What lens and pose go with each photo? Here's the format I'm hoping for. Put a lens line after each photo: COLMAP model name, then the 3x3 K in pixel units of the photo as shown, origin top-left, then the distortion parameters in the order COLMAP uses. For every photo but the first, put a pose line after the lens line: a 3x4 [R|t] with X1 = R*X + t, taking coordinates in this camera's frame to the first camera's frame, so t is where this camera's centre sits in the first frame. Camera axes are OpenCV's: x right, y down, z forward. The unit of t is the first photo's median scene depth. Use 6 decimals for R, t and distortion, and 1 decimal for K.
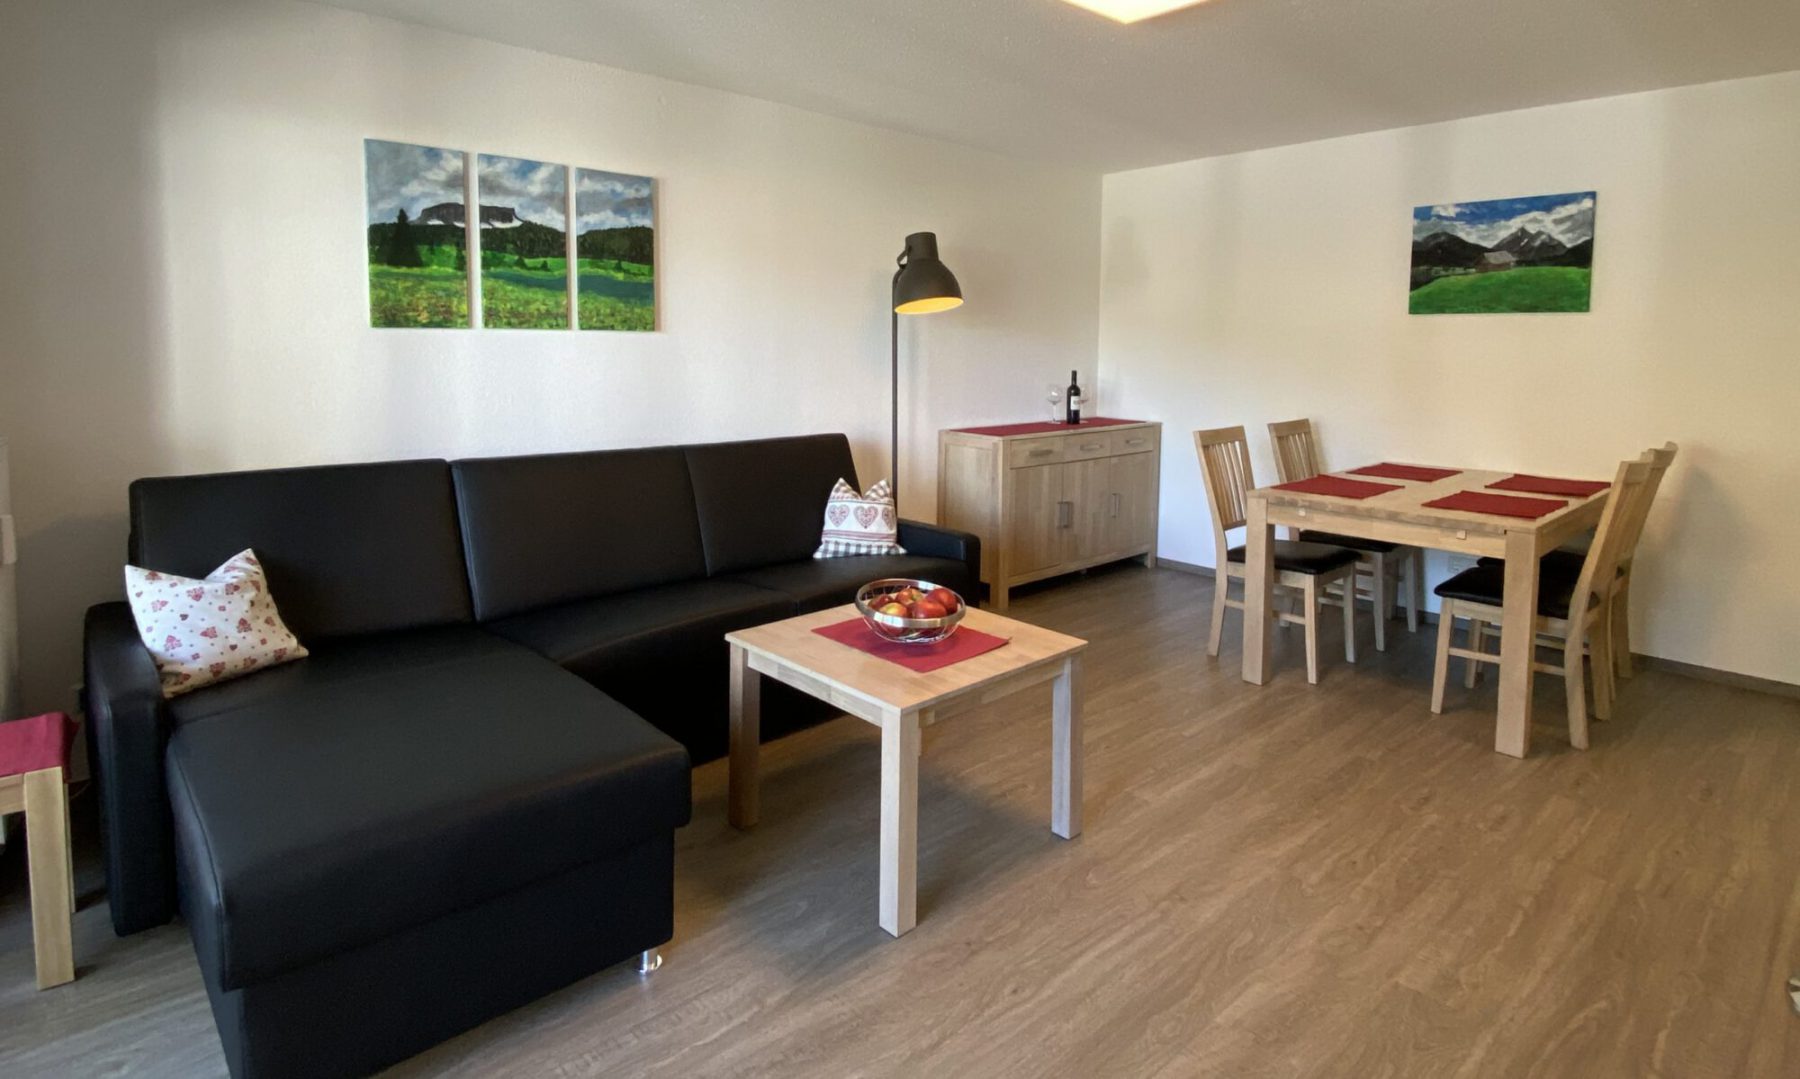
lens RADIAL K [[932.2, 0, 894.1], [0, 932.2, 407.9], [0, 0, 1]] dist [0.054643, -0.060790]
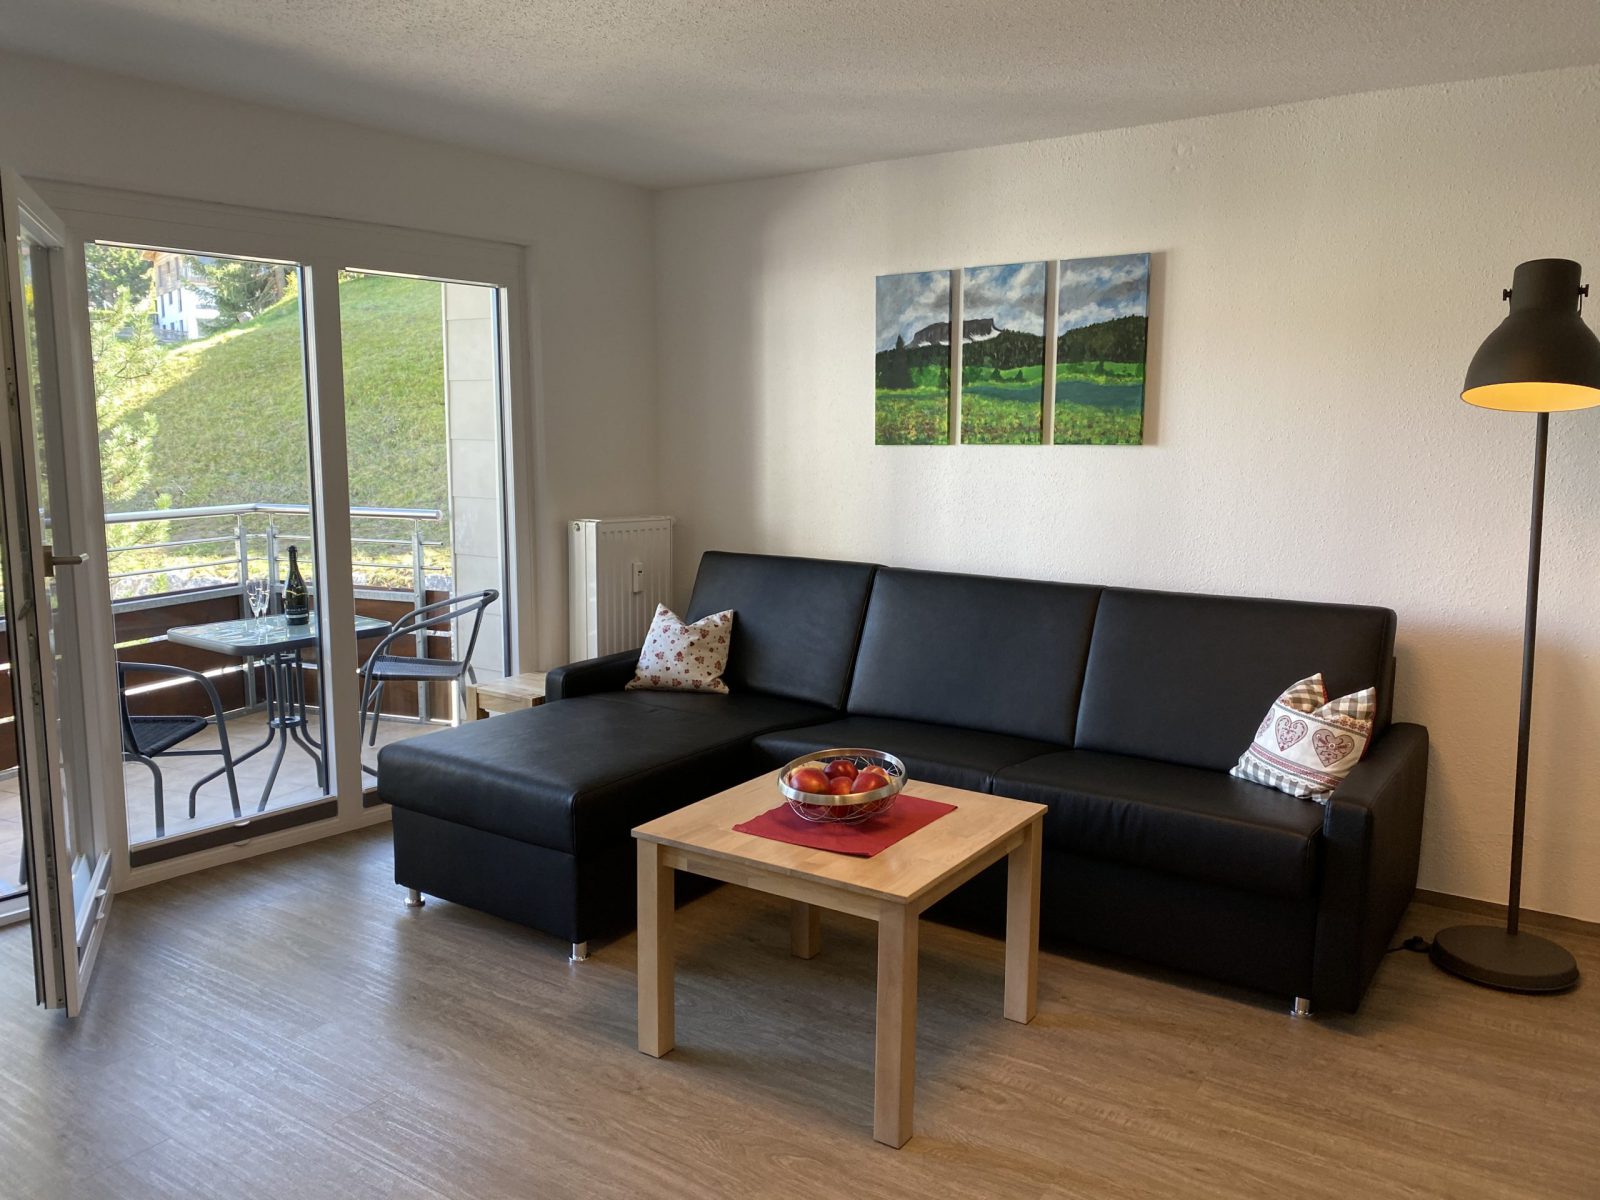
lens RADIAL K [[1215.4, 0, 800.0], [0, 1215.4, 600.0], [0, 0, 1]] dist [0.094056, -0.147746]
pose [[0.227894, 0.127054, -0.965361, 0.769771], [-0.069206, 0.991056, 0.114099, -0.053686], [0.971223, 0.040806, 0.234648, 0.506084]]
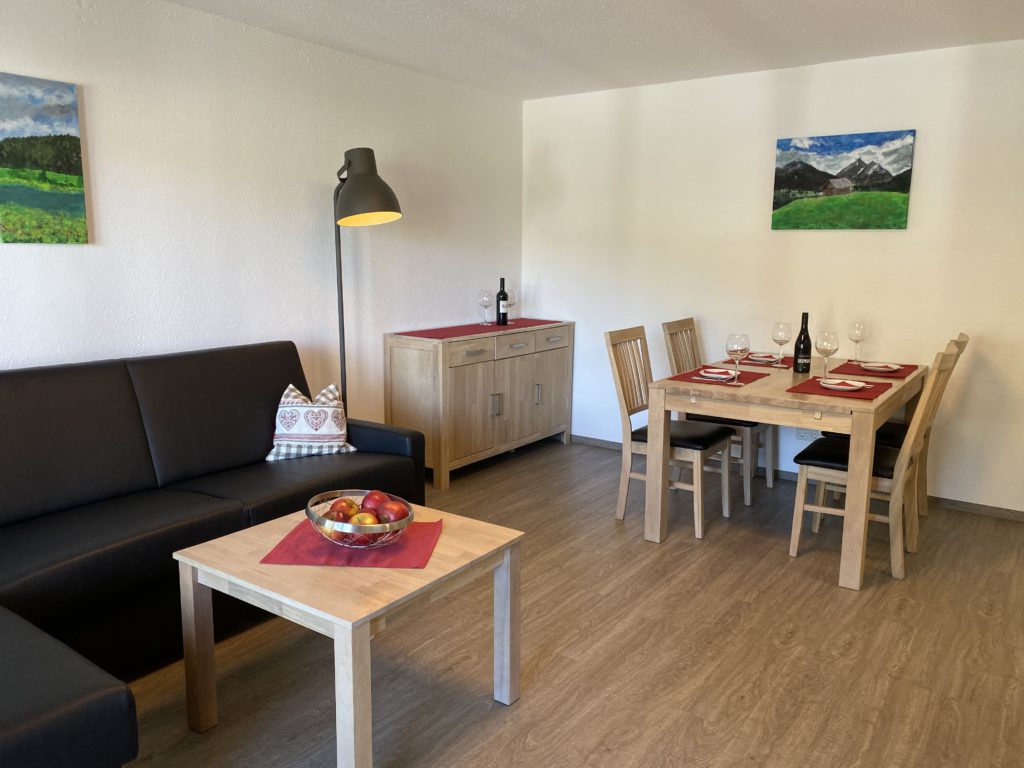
lens RADIAL K [[778.5, 0, 512.0], [0, 778.5, 384.0], [0, 0, 1]] dist [0.035096, -0.060622]
pose [[0.978030, -0.035812, 0.205367, 0.007724], [0.014488, 0.994428, 0.104414, -0.015566], [-0.207962, -0.099145, 0.973099, 0.092971]]
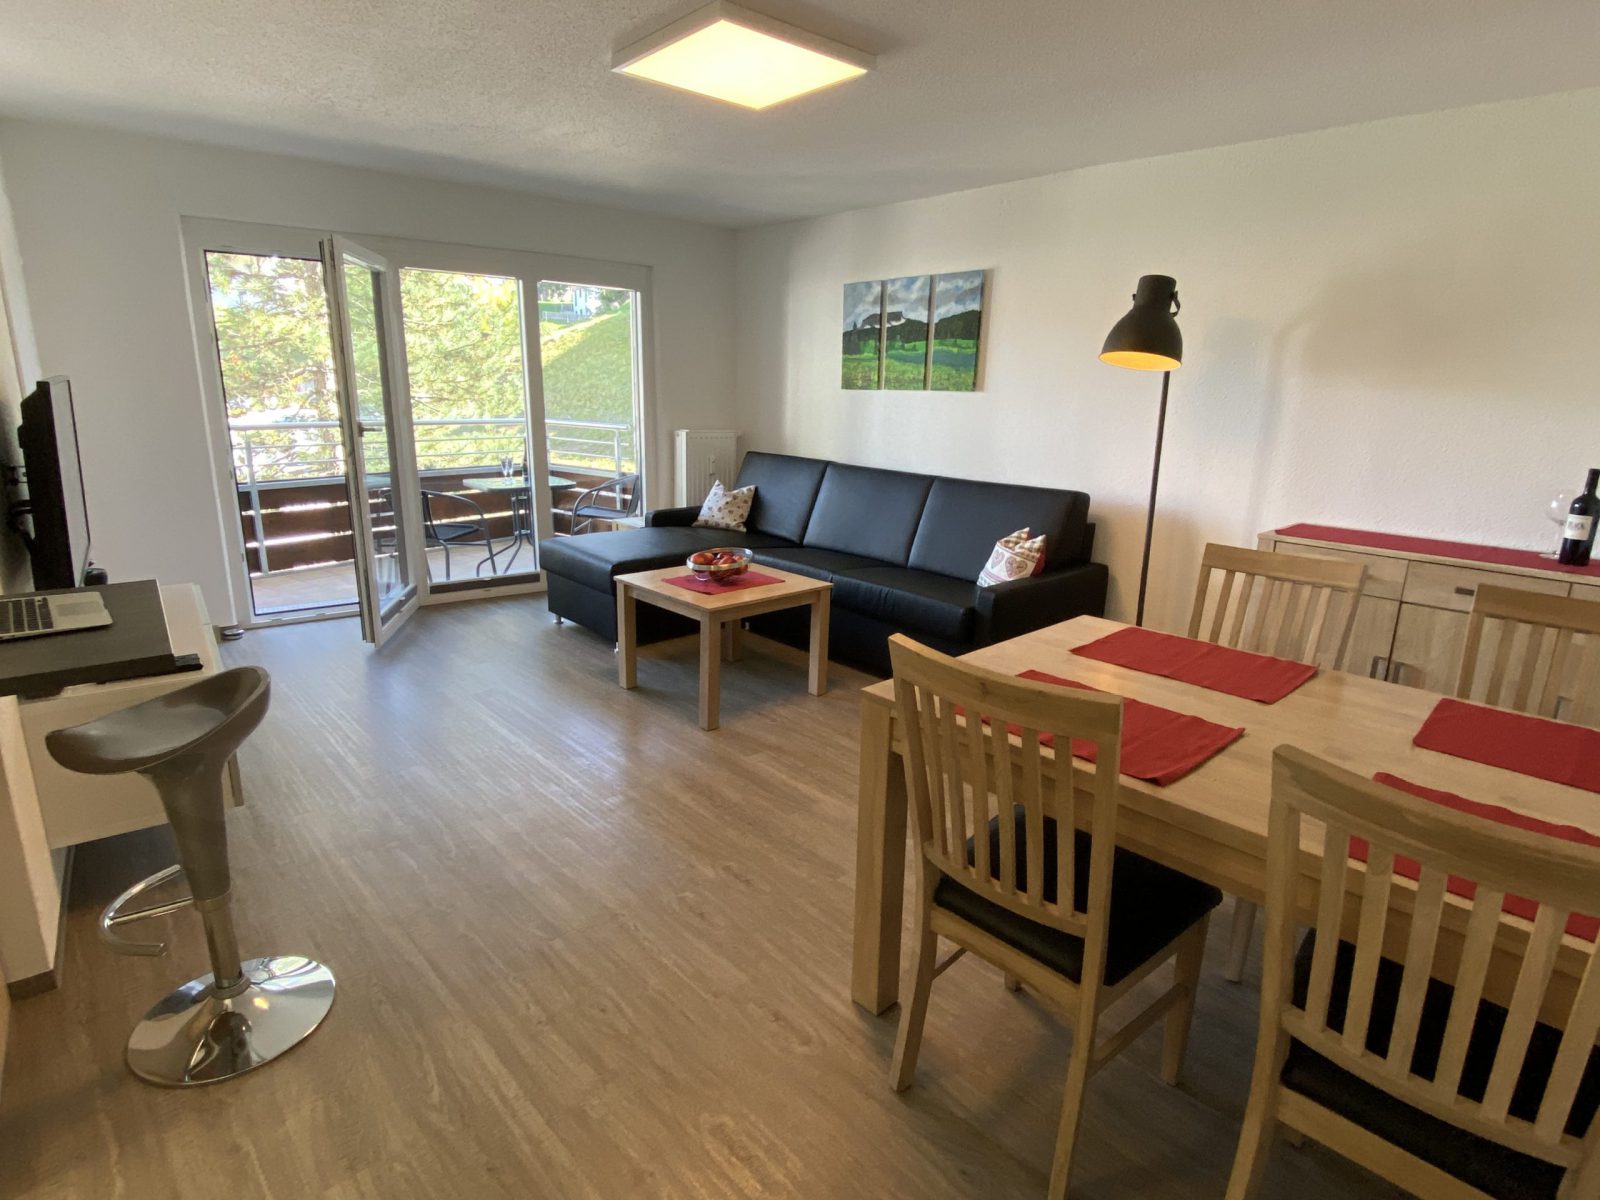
lens RADIAL K [[837.2, 0, 794.8], [0, 837.2, 609.1], [0, 0, 1]] dist [0.067298, -0.056608]
pose [[-0.000896, 0.249370, -0.968408, 1.066229], [-0.093247, 0.964168, 0.248364, -0.061728], [0.995643, 0.090523, 0.022389, 0.802454]]
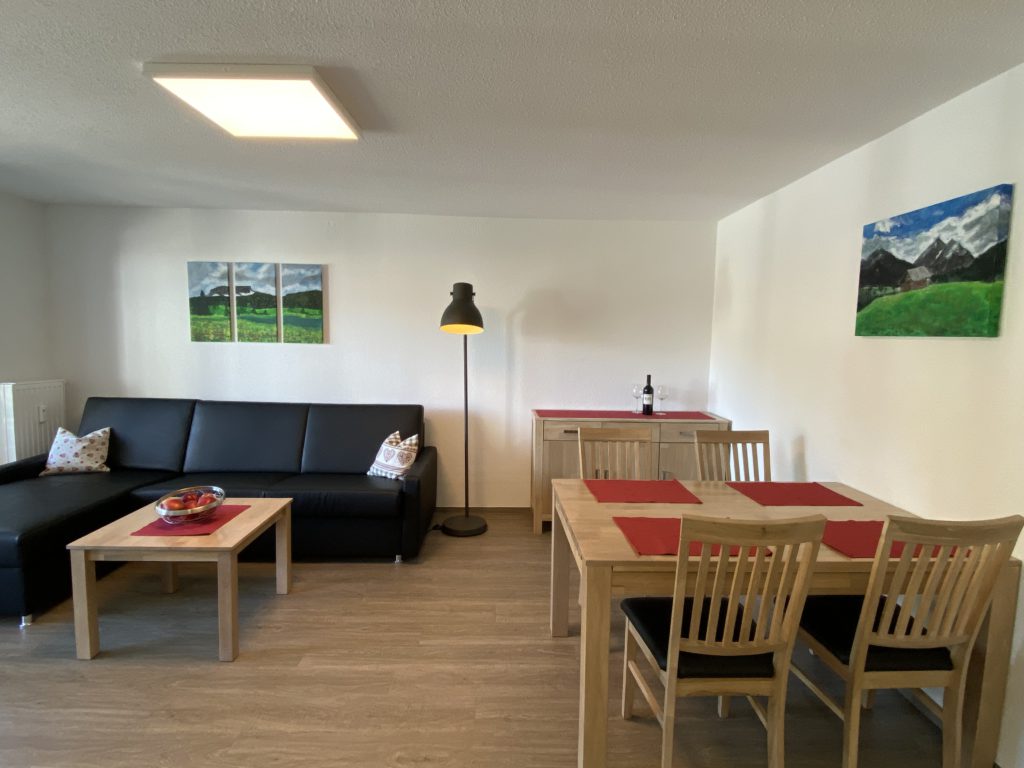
lens RADIAL K [[534.8, 0, 518.4], [0, 534.8, 388.5], [0, 0, 1]] dist [0.025656, -0.031071]
pose [[0.756348, 0.069599, -0.650457, 0.839728], [-0.057799, 0.997545, 0.039529, -0.060815], [0.651611, 0.007698, 0.758514, 0.453192]]
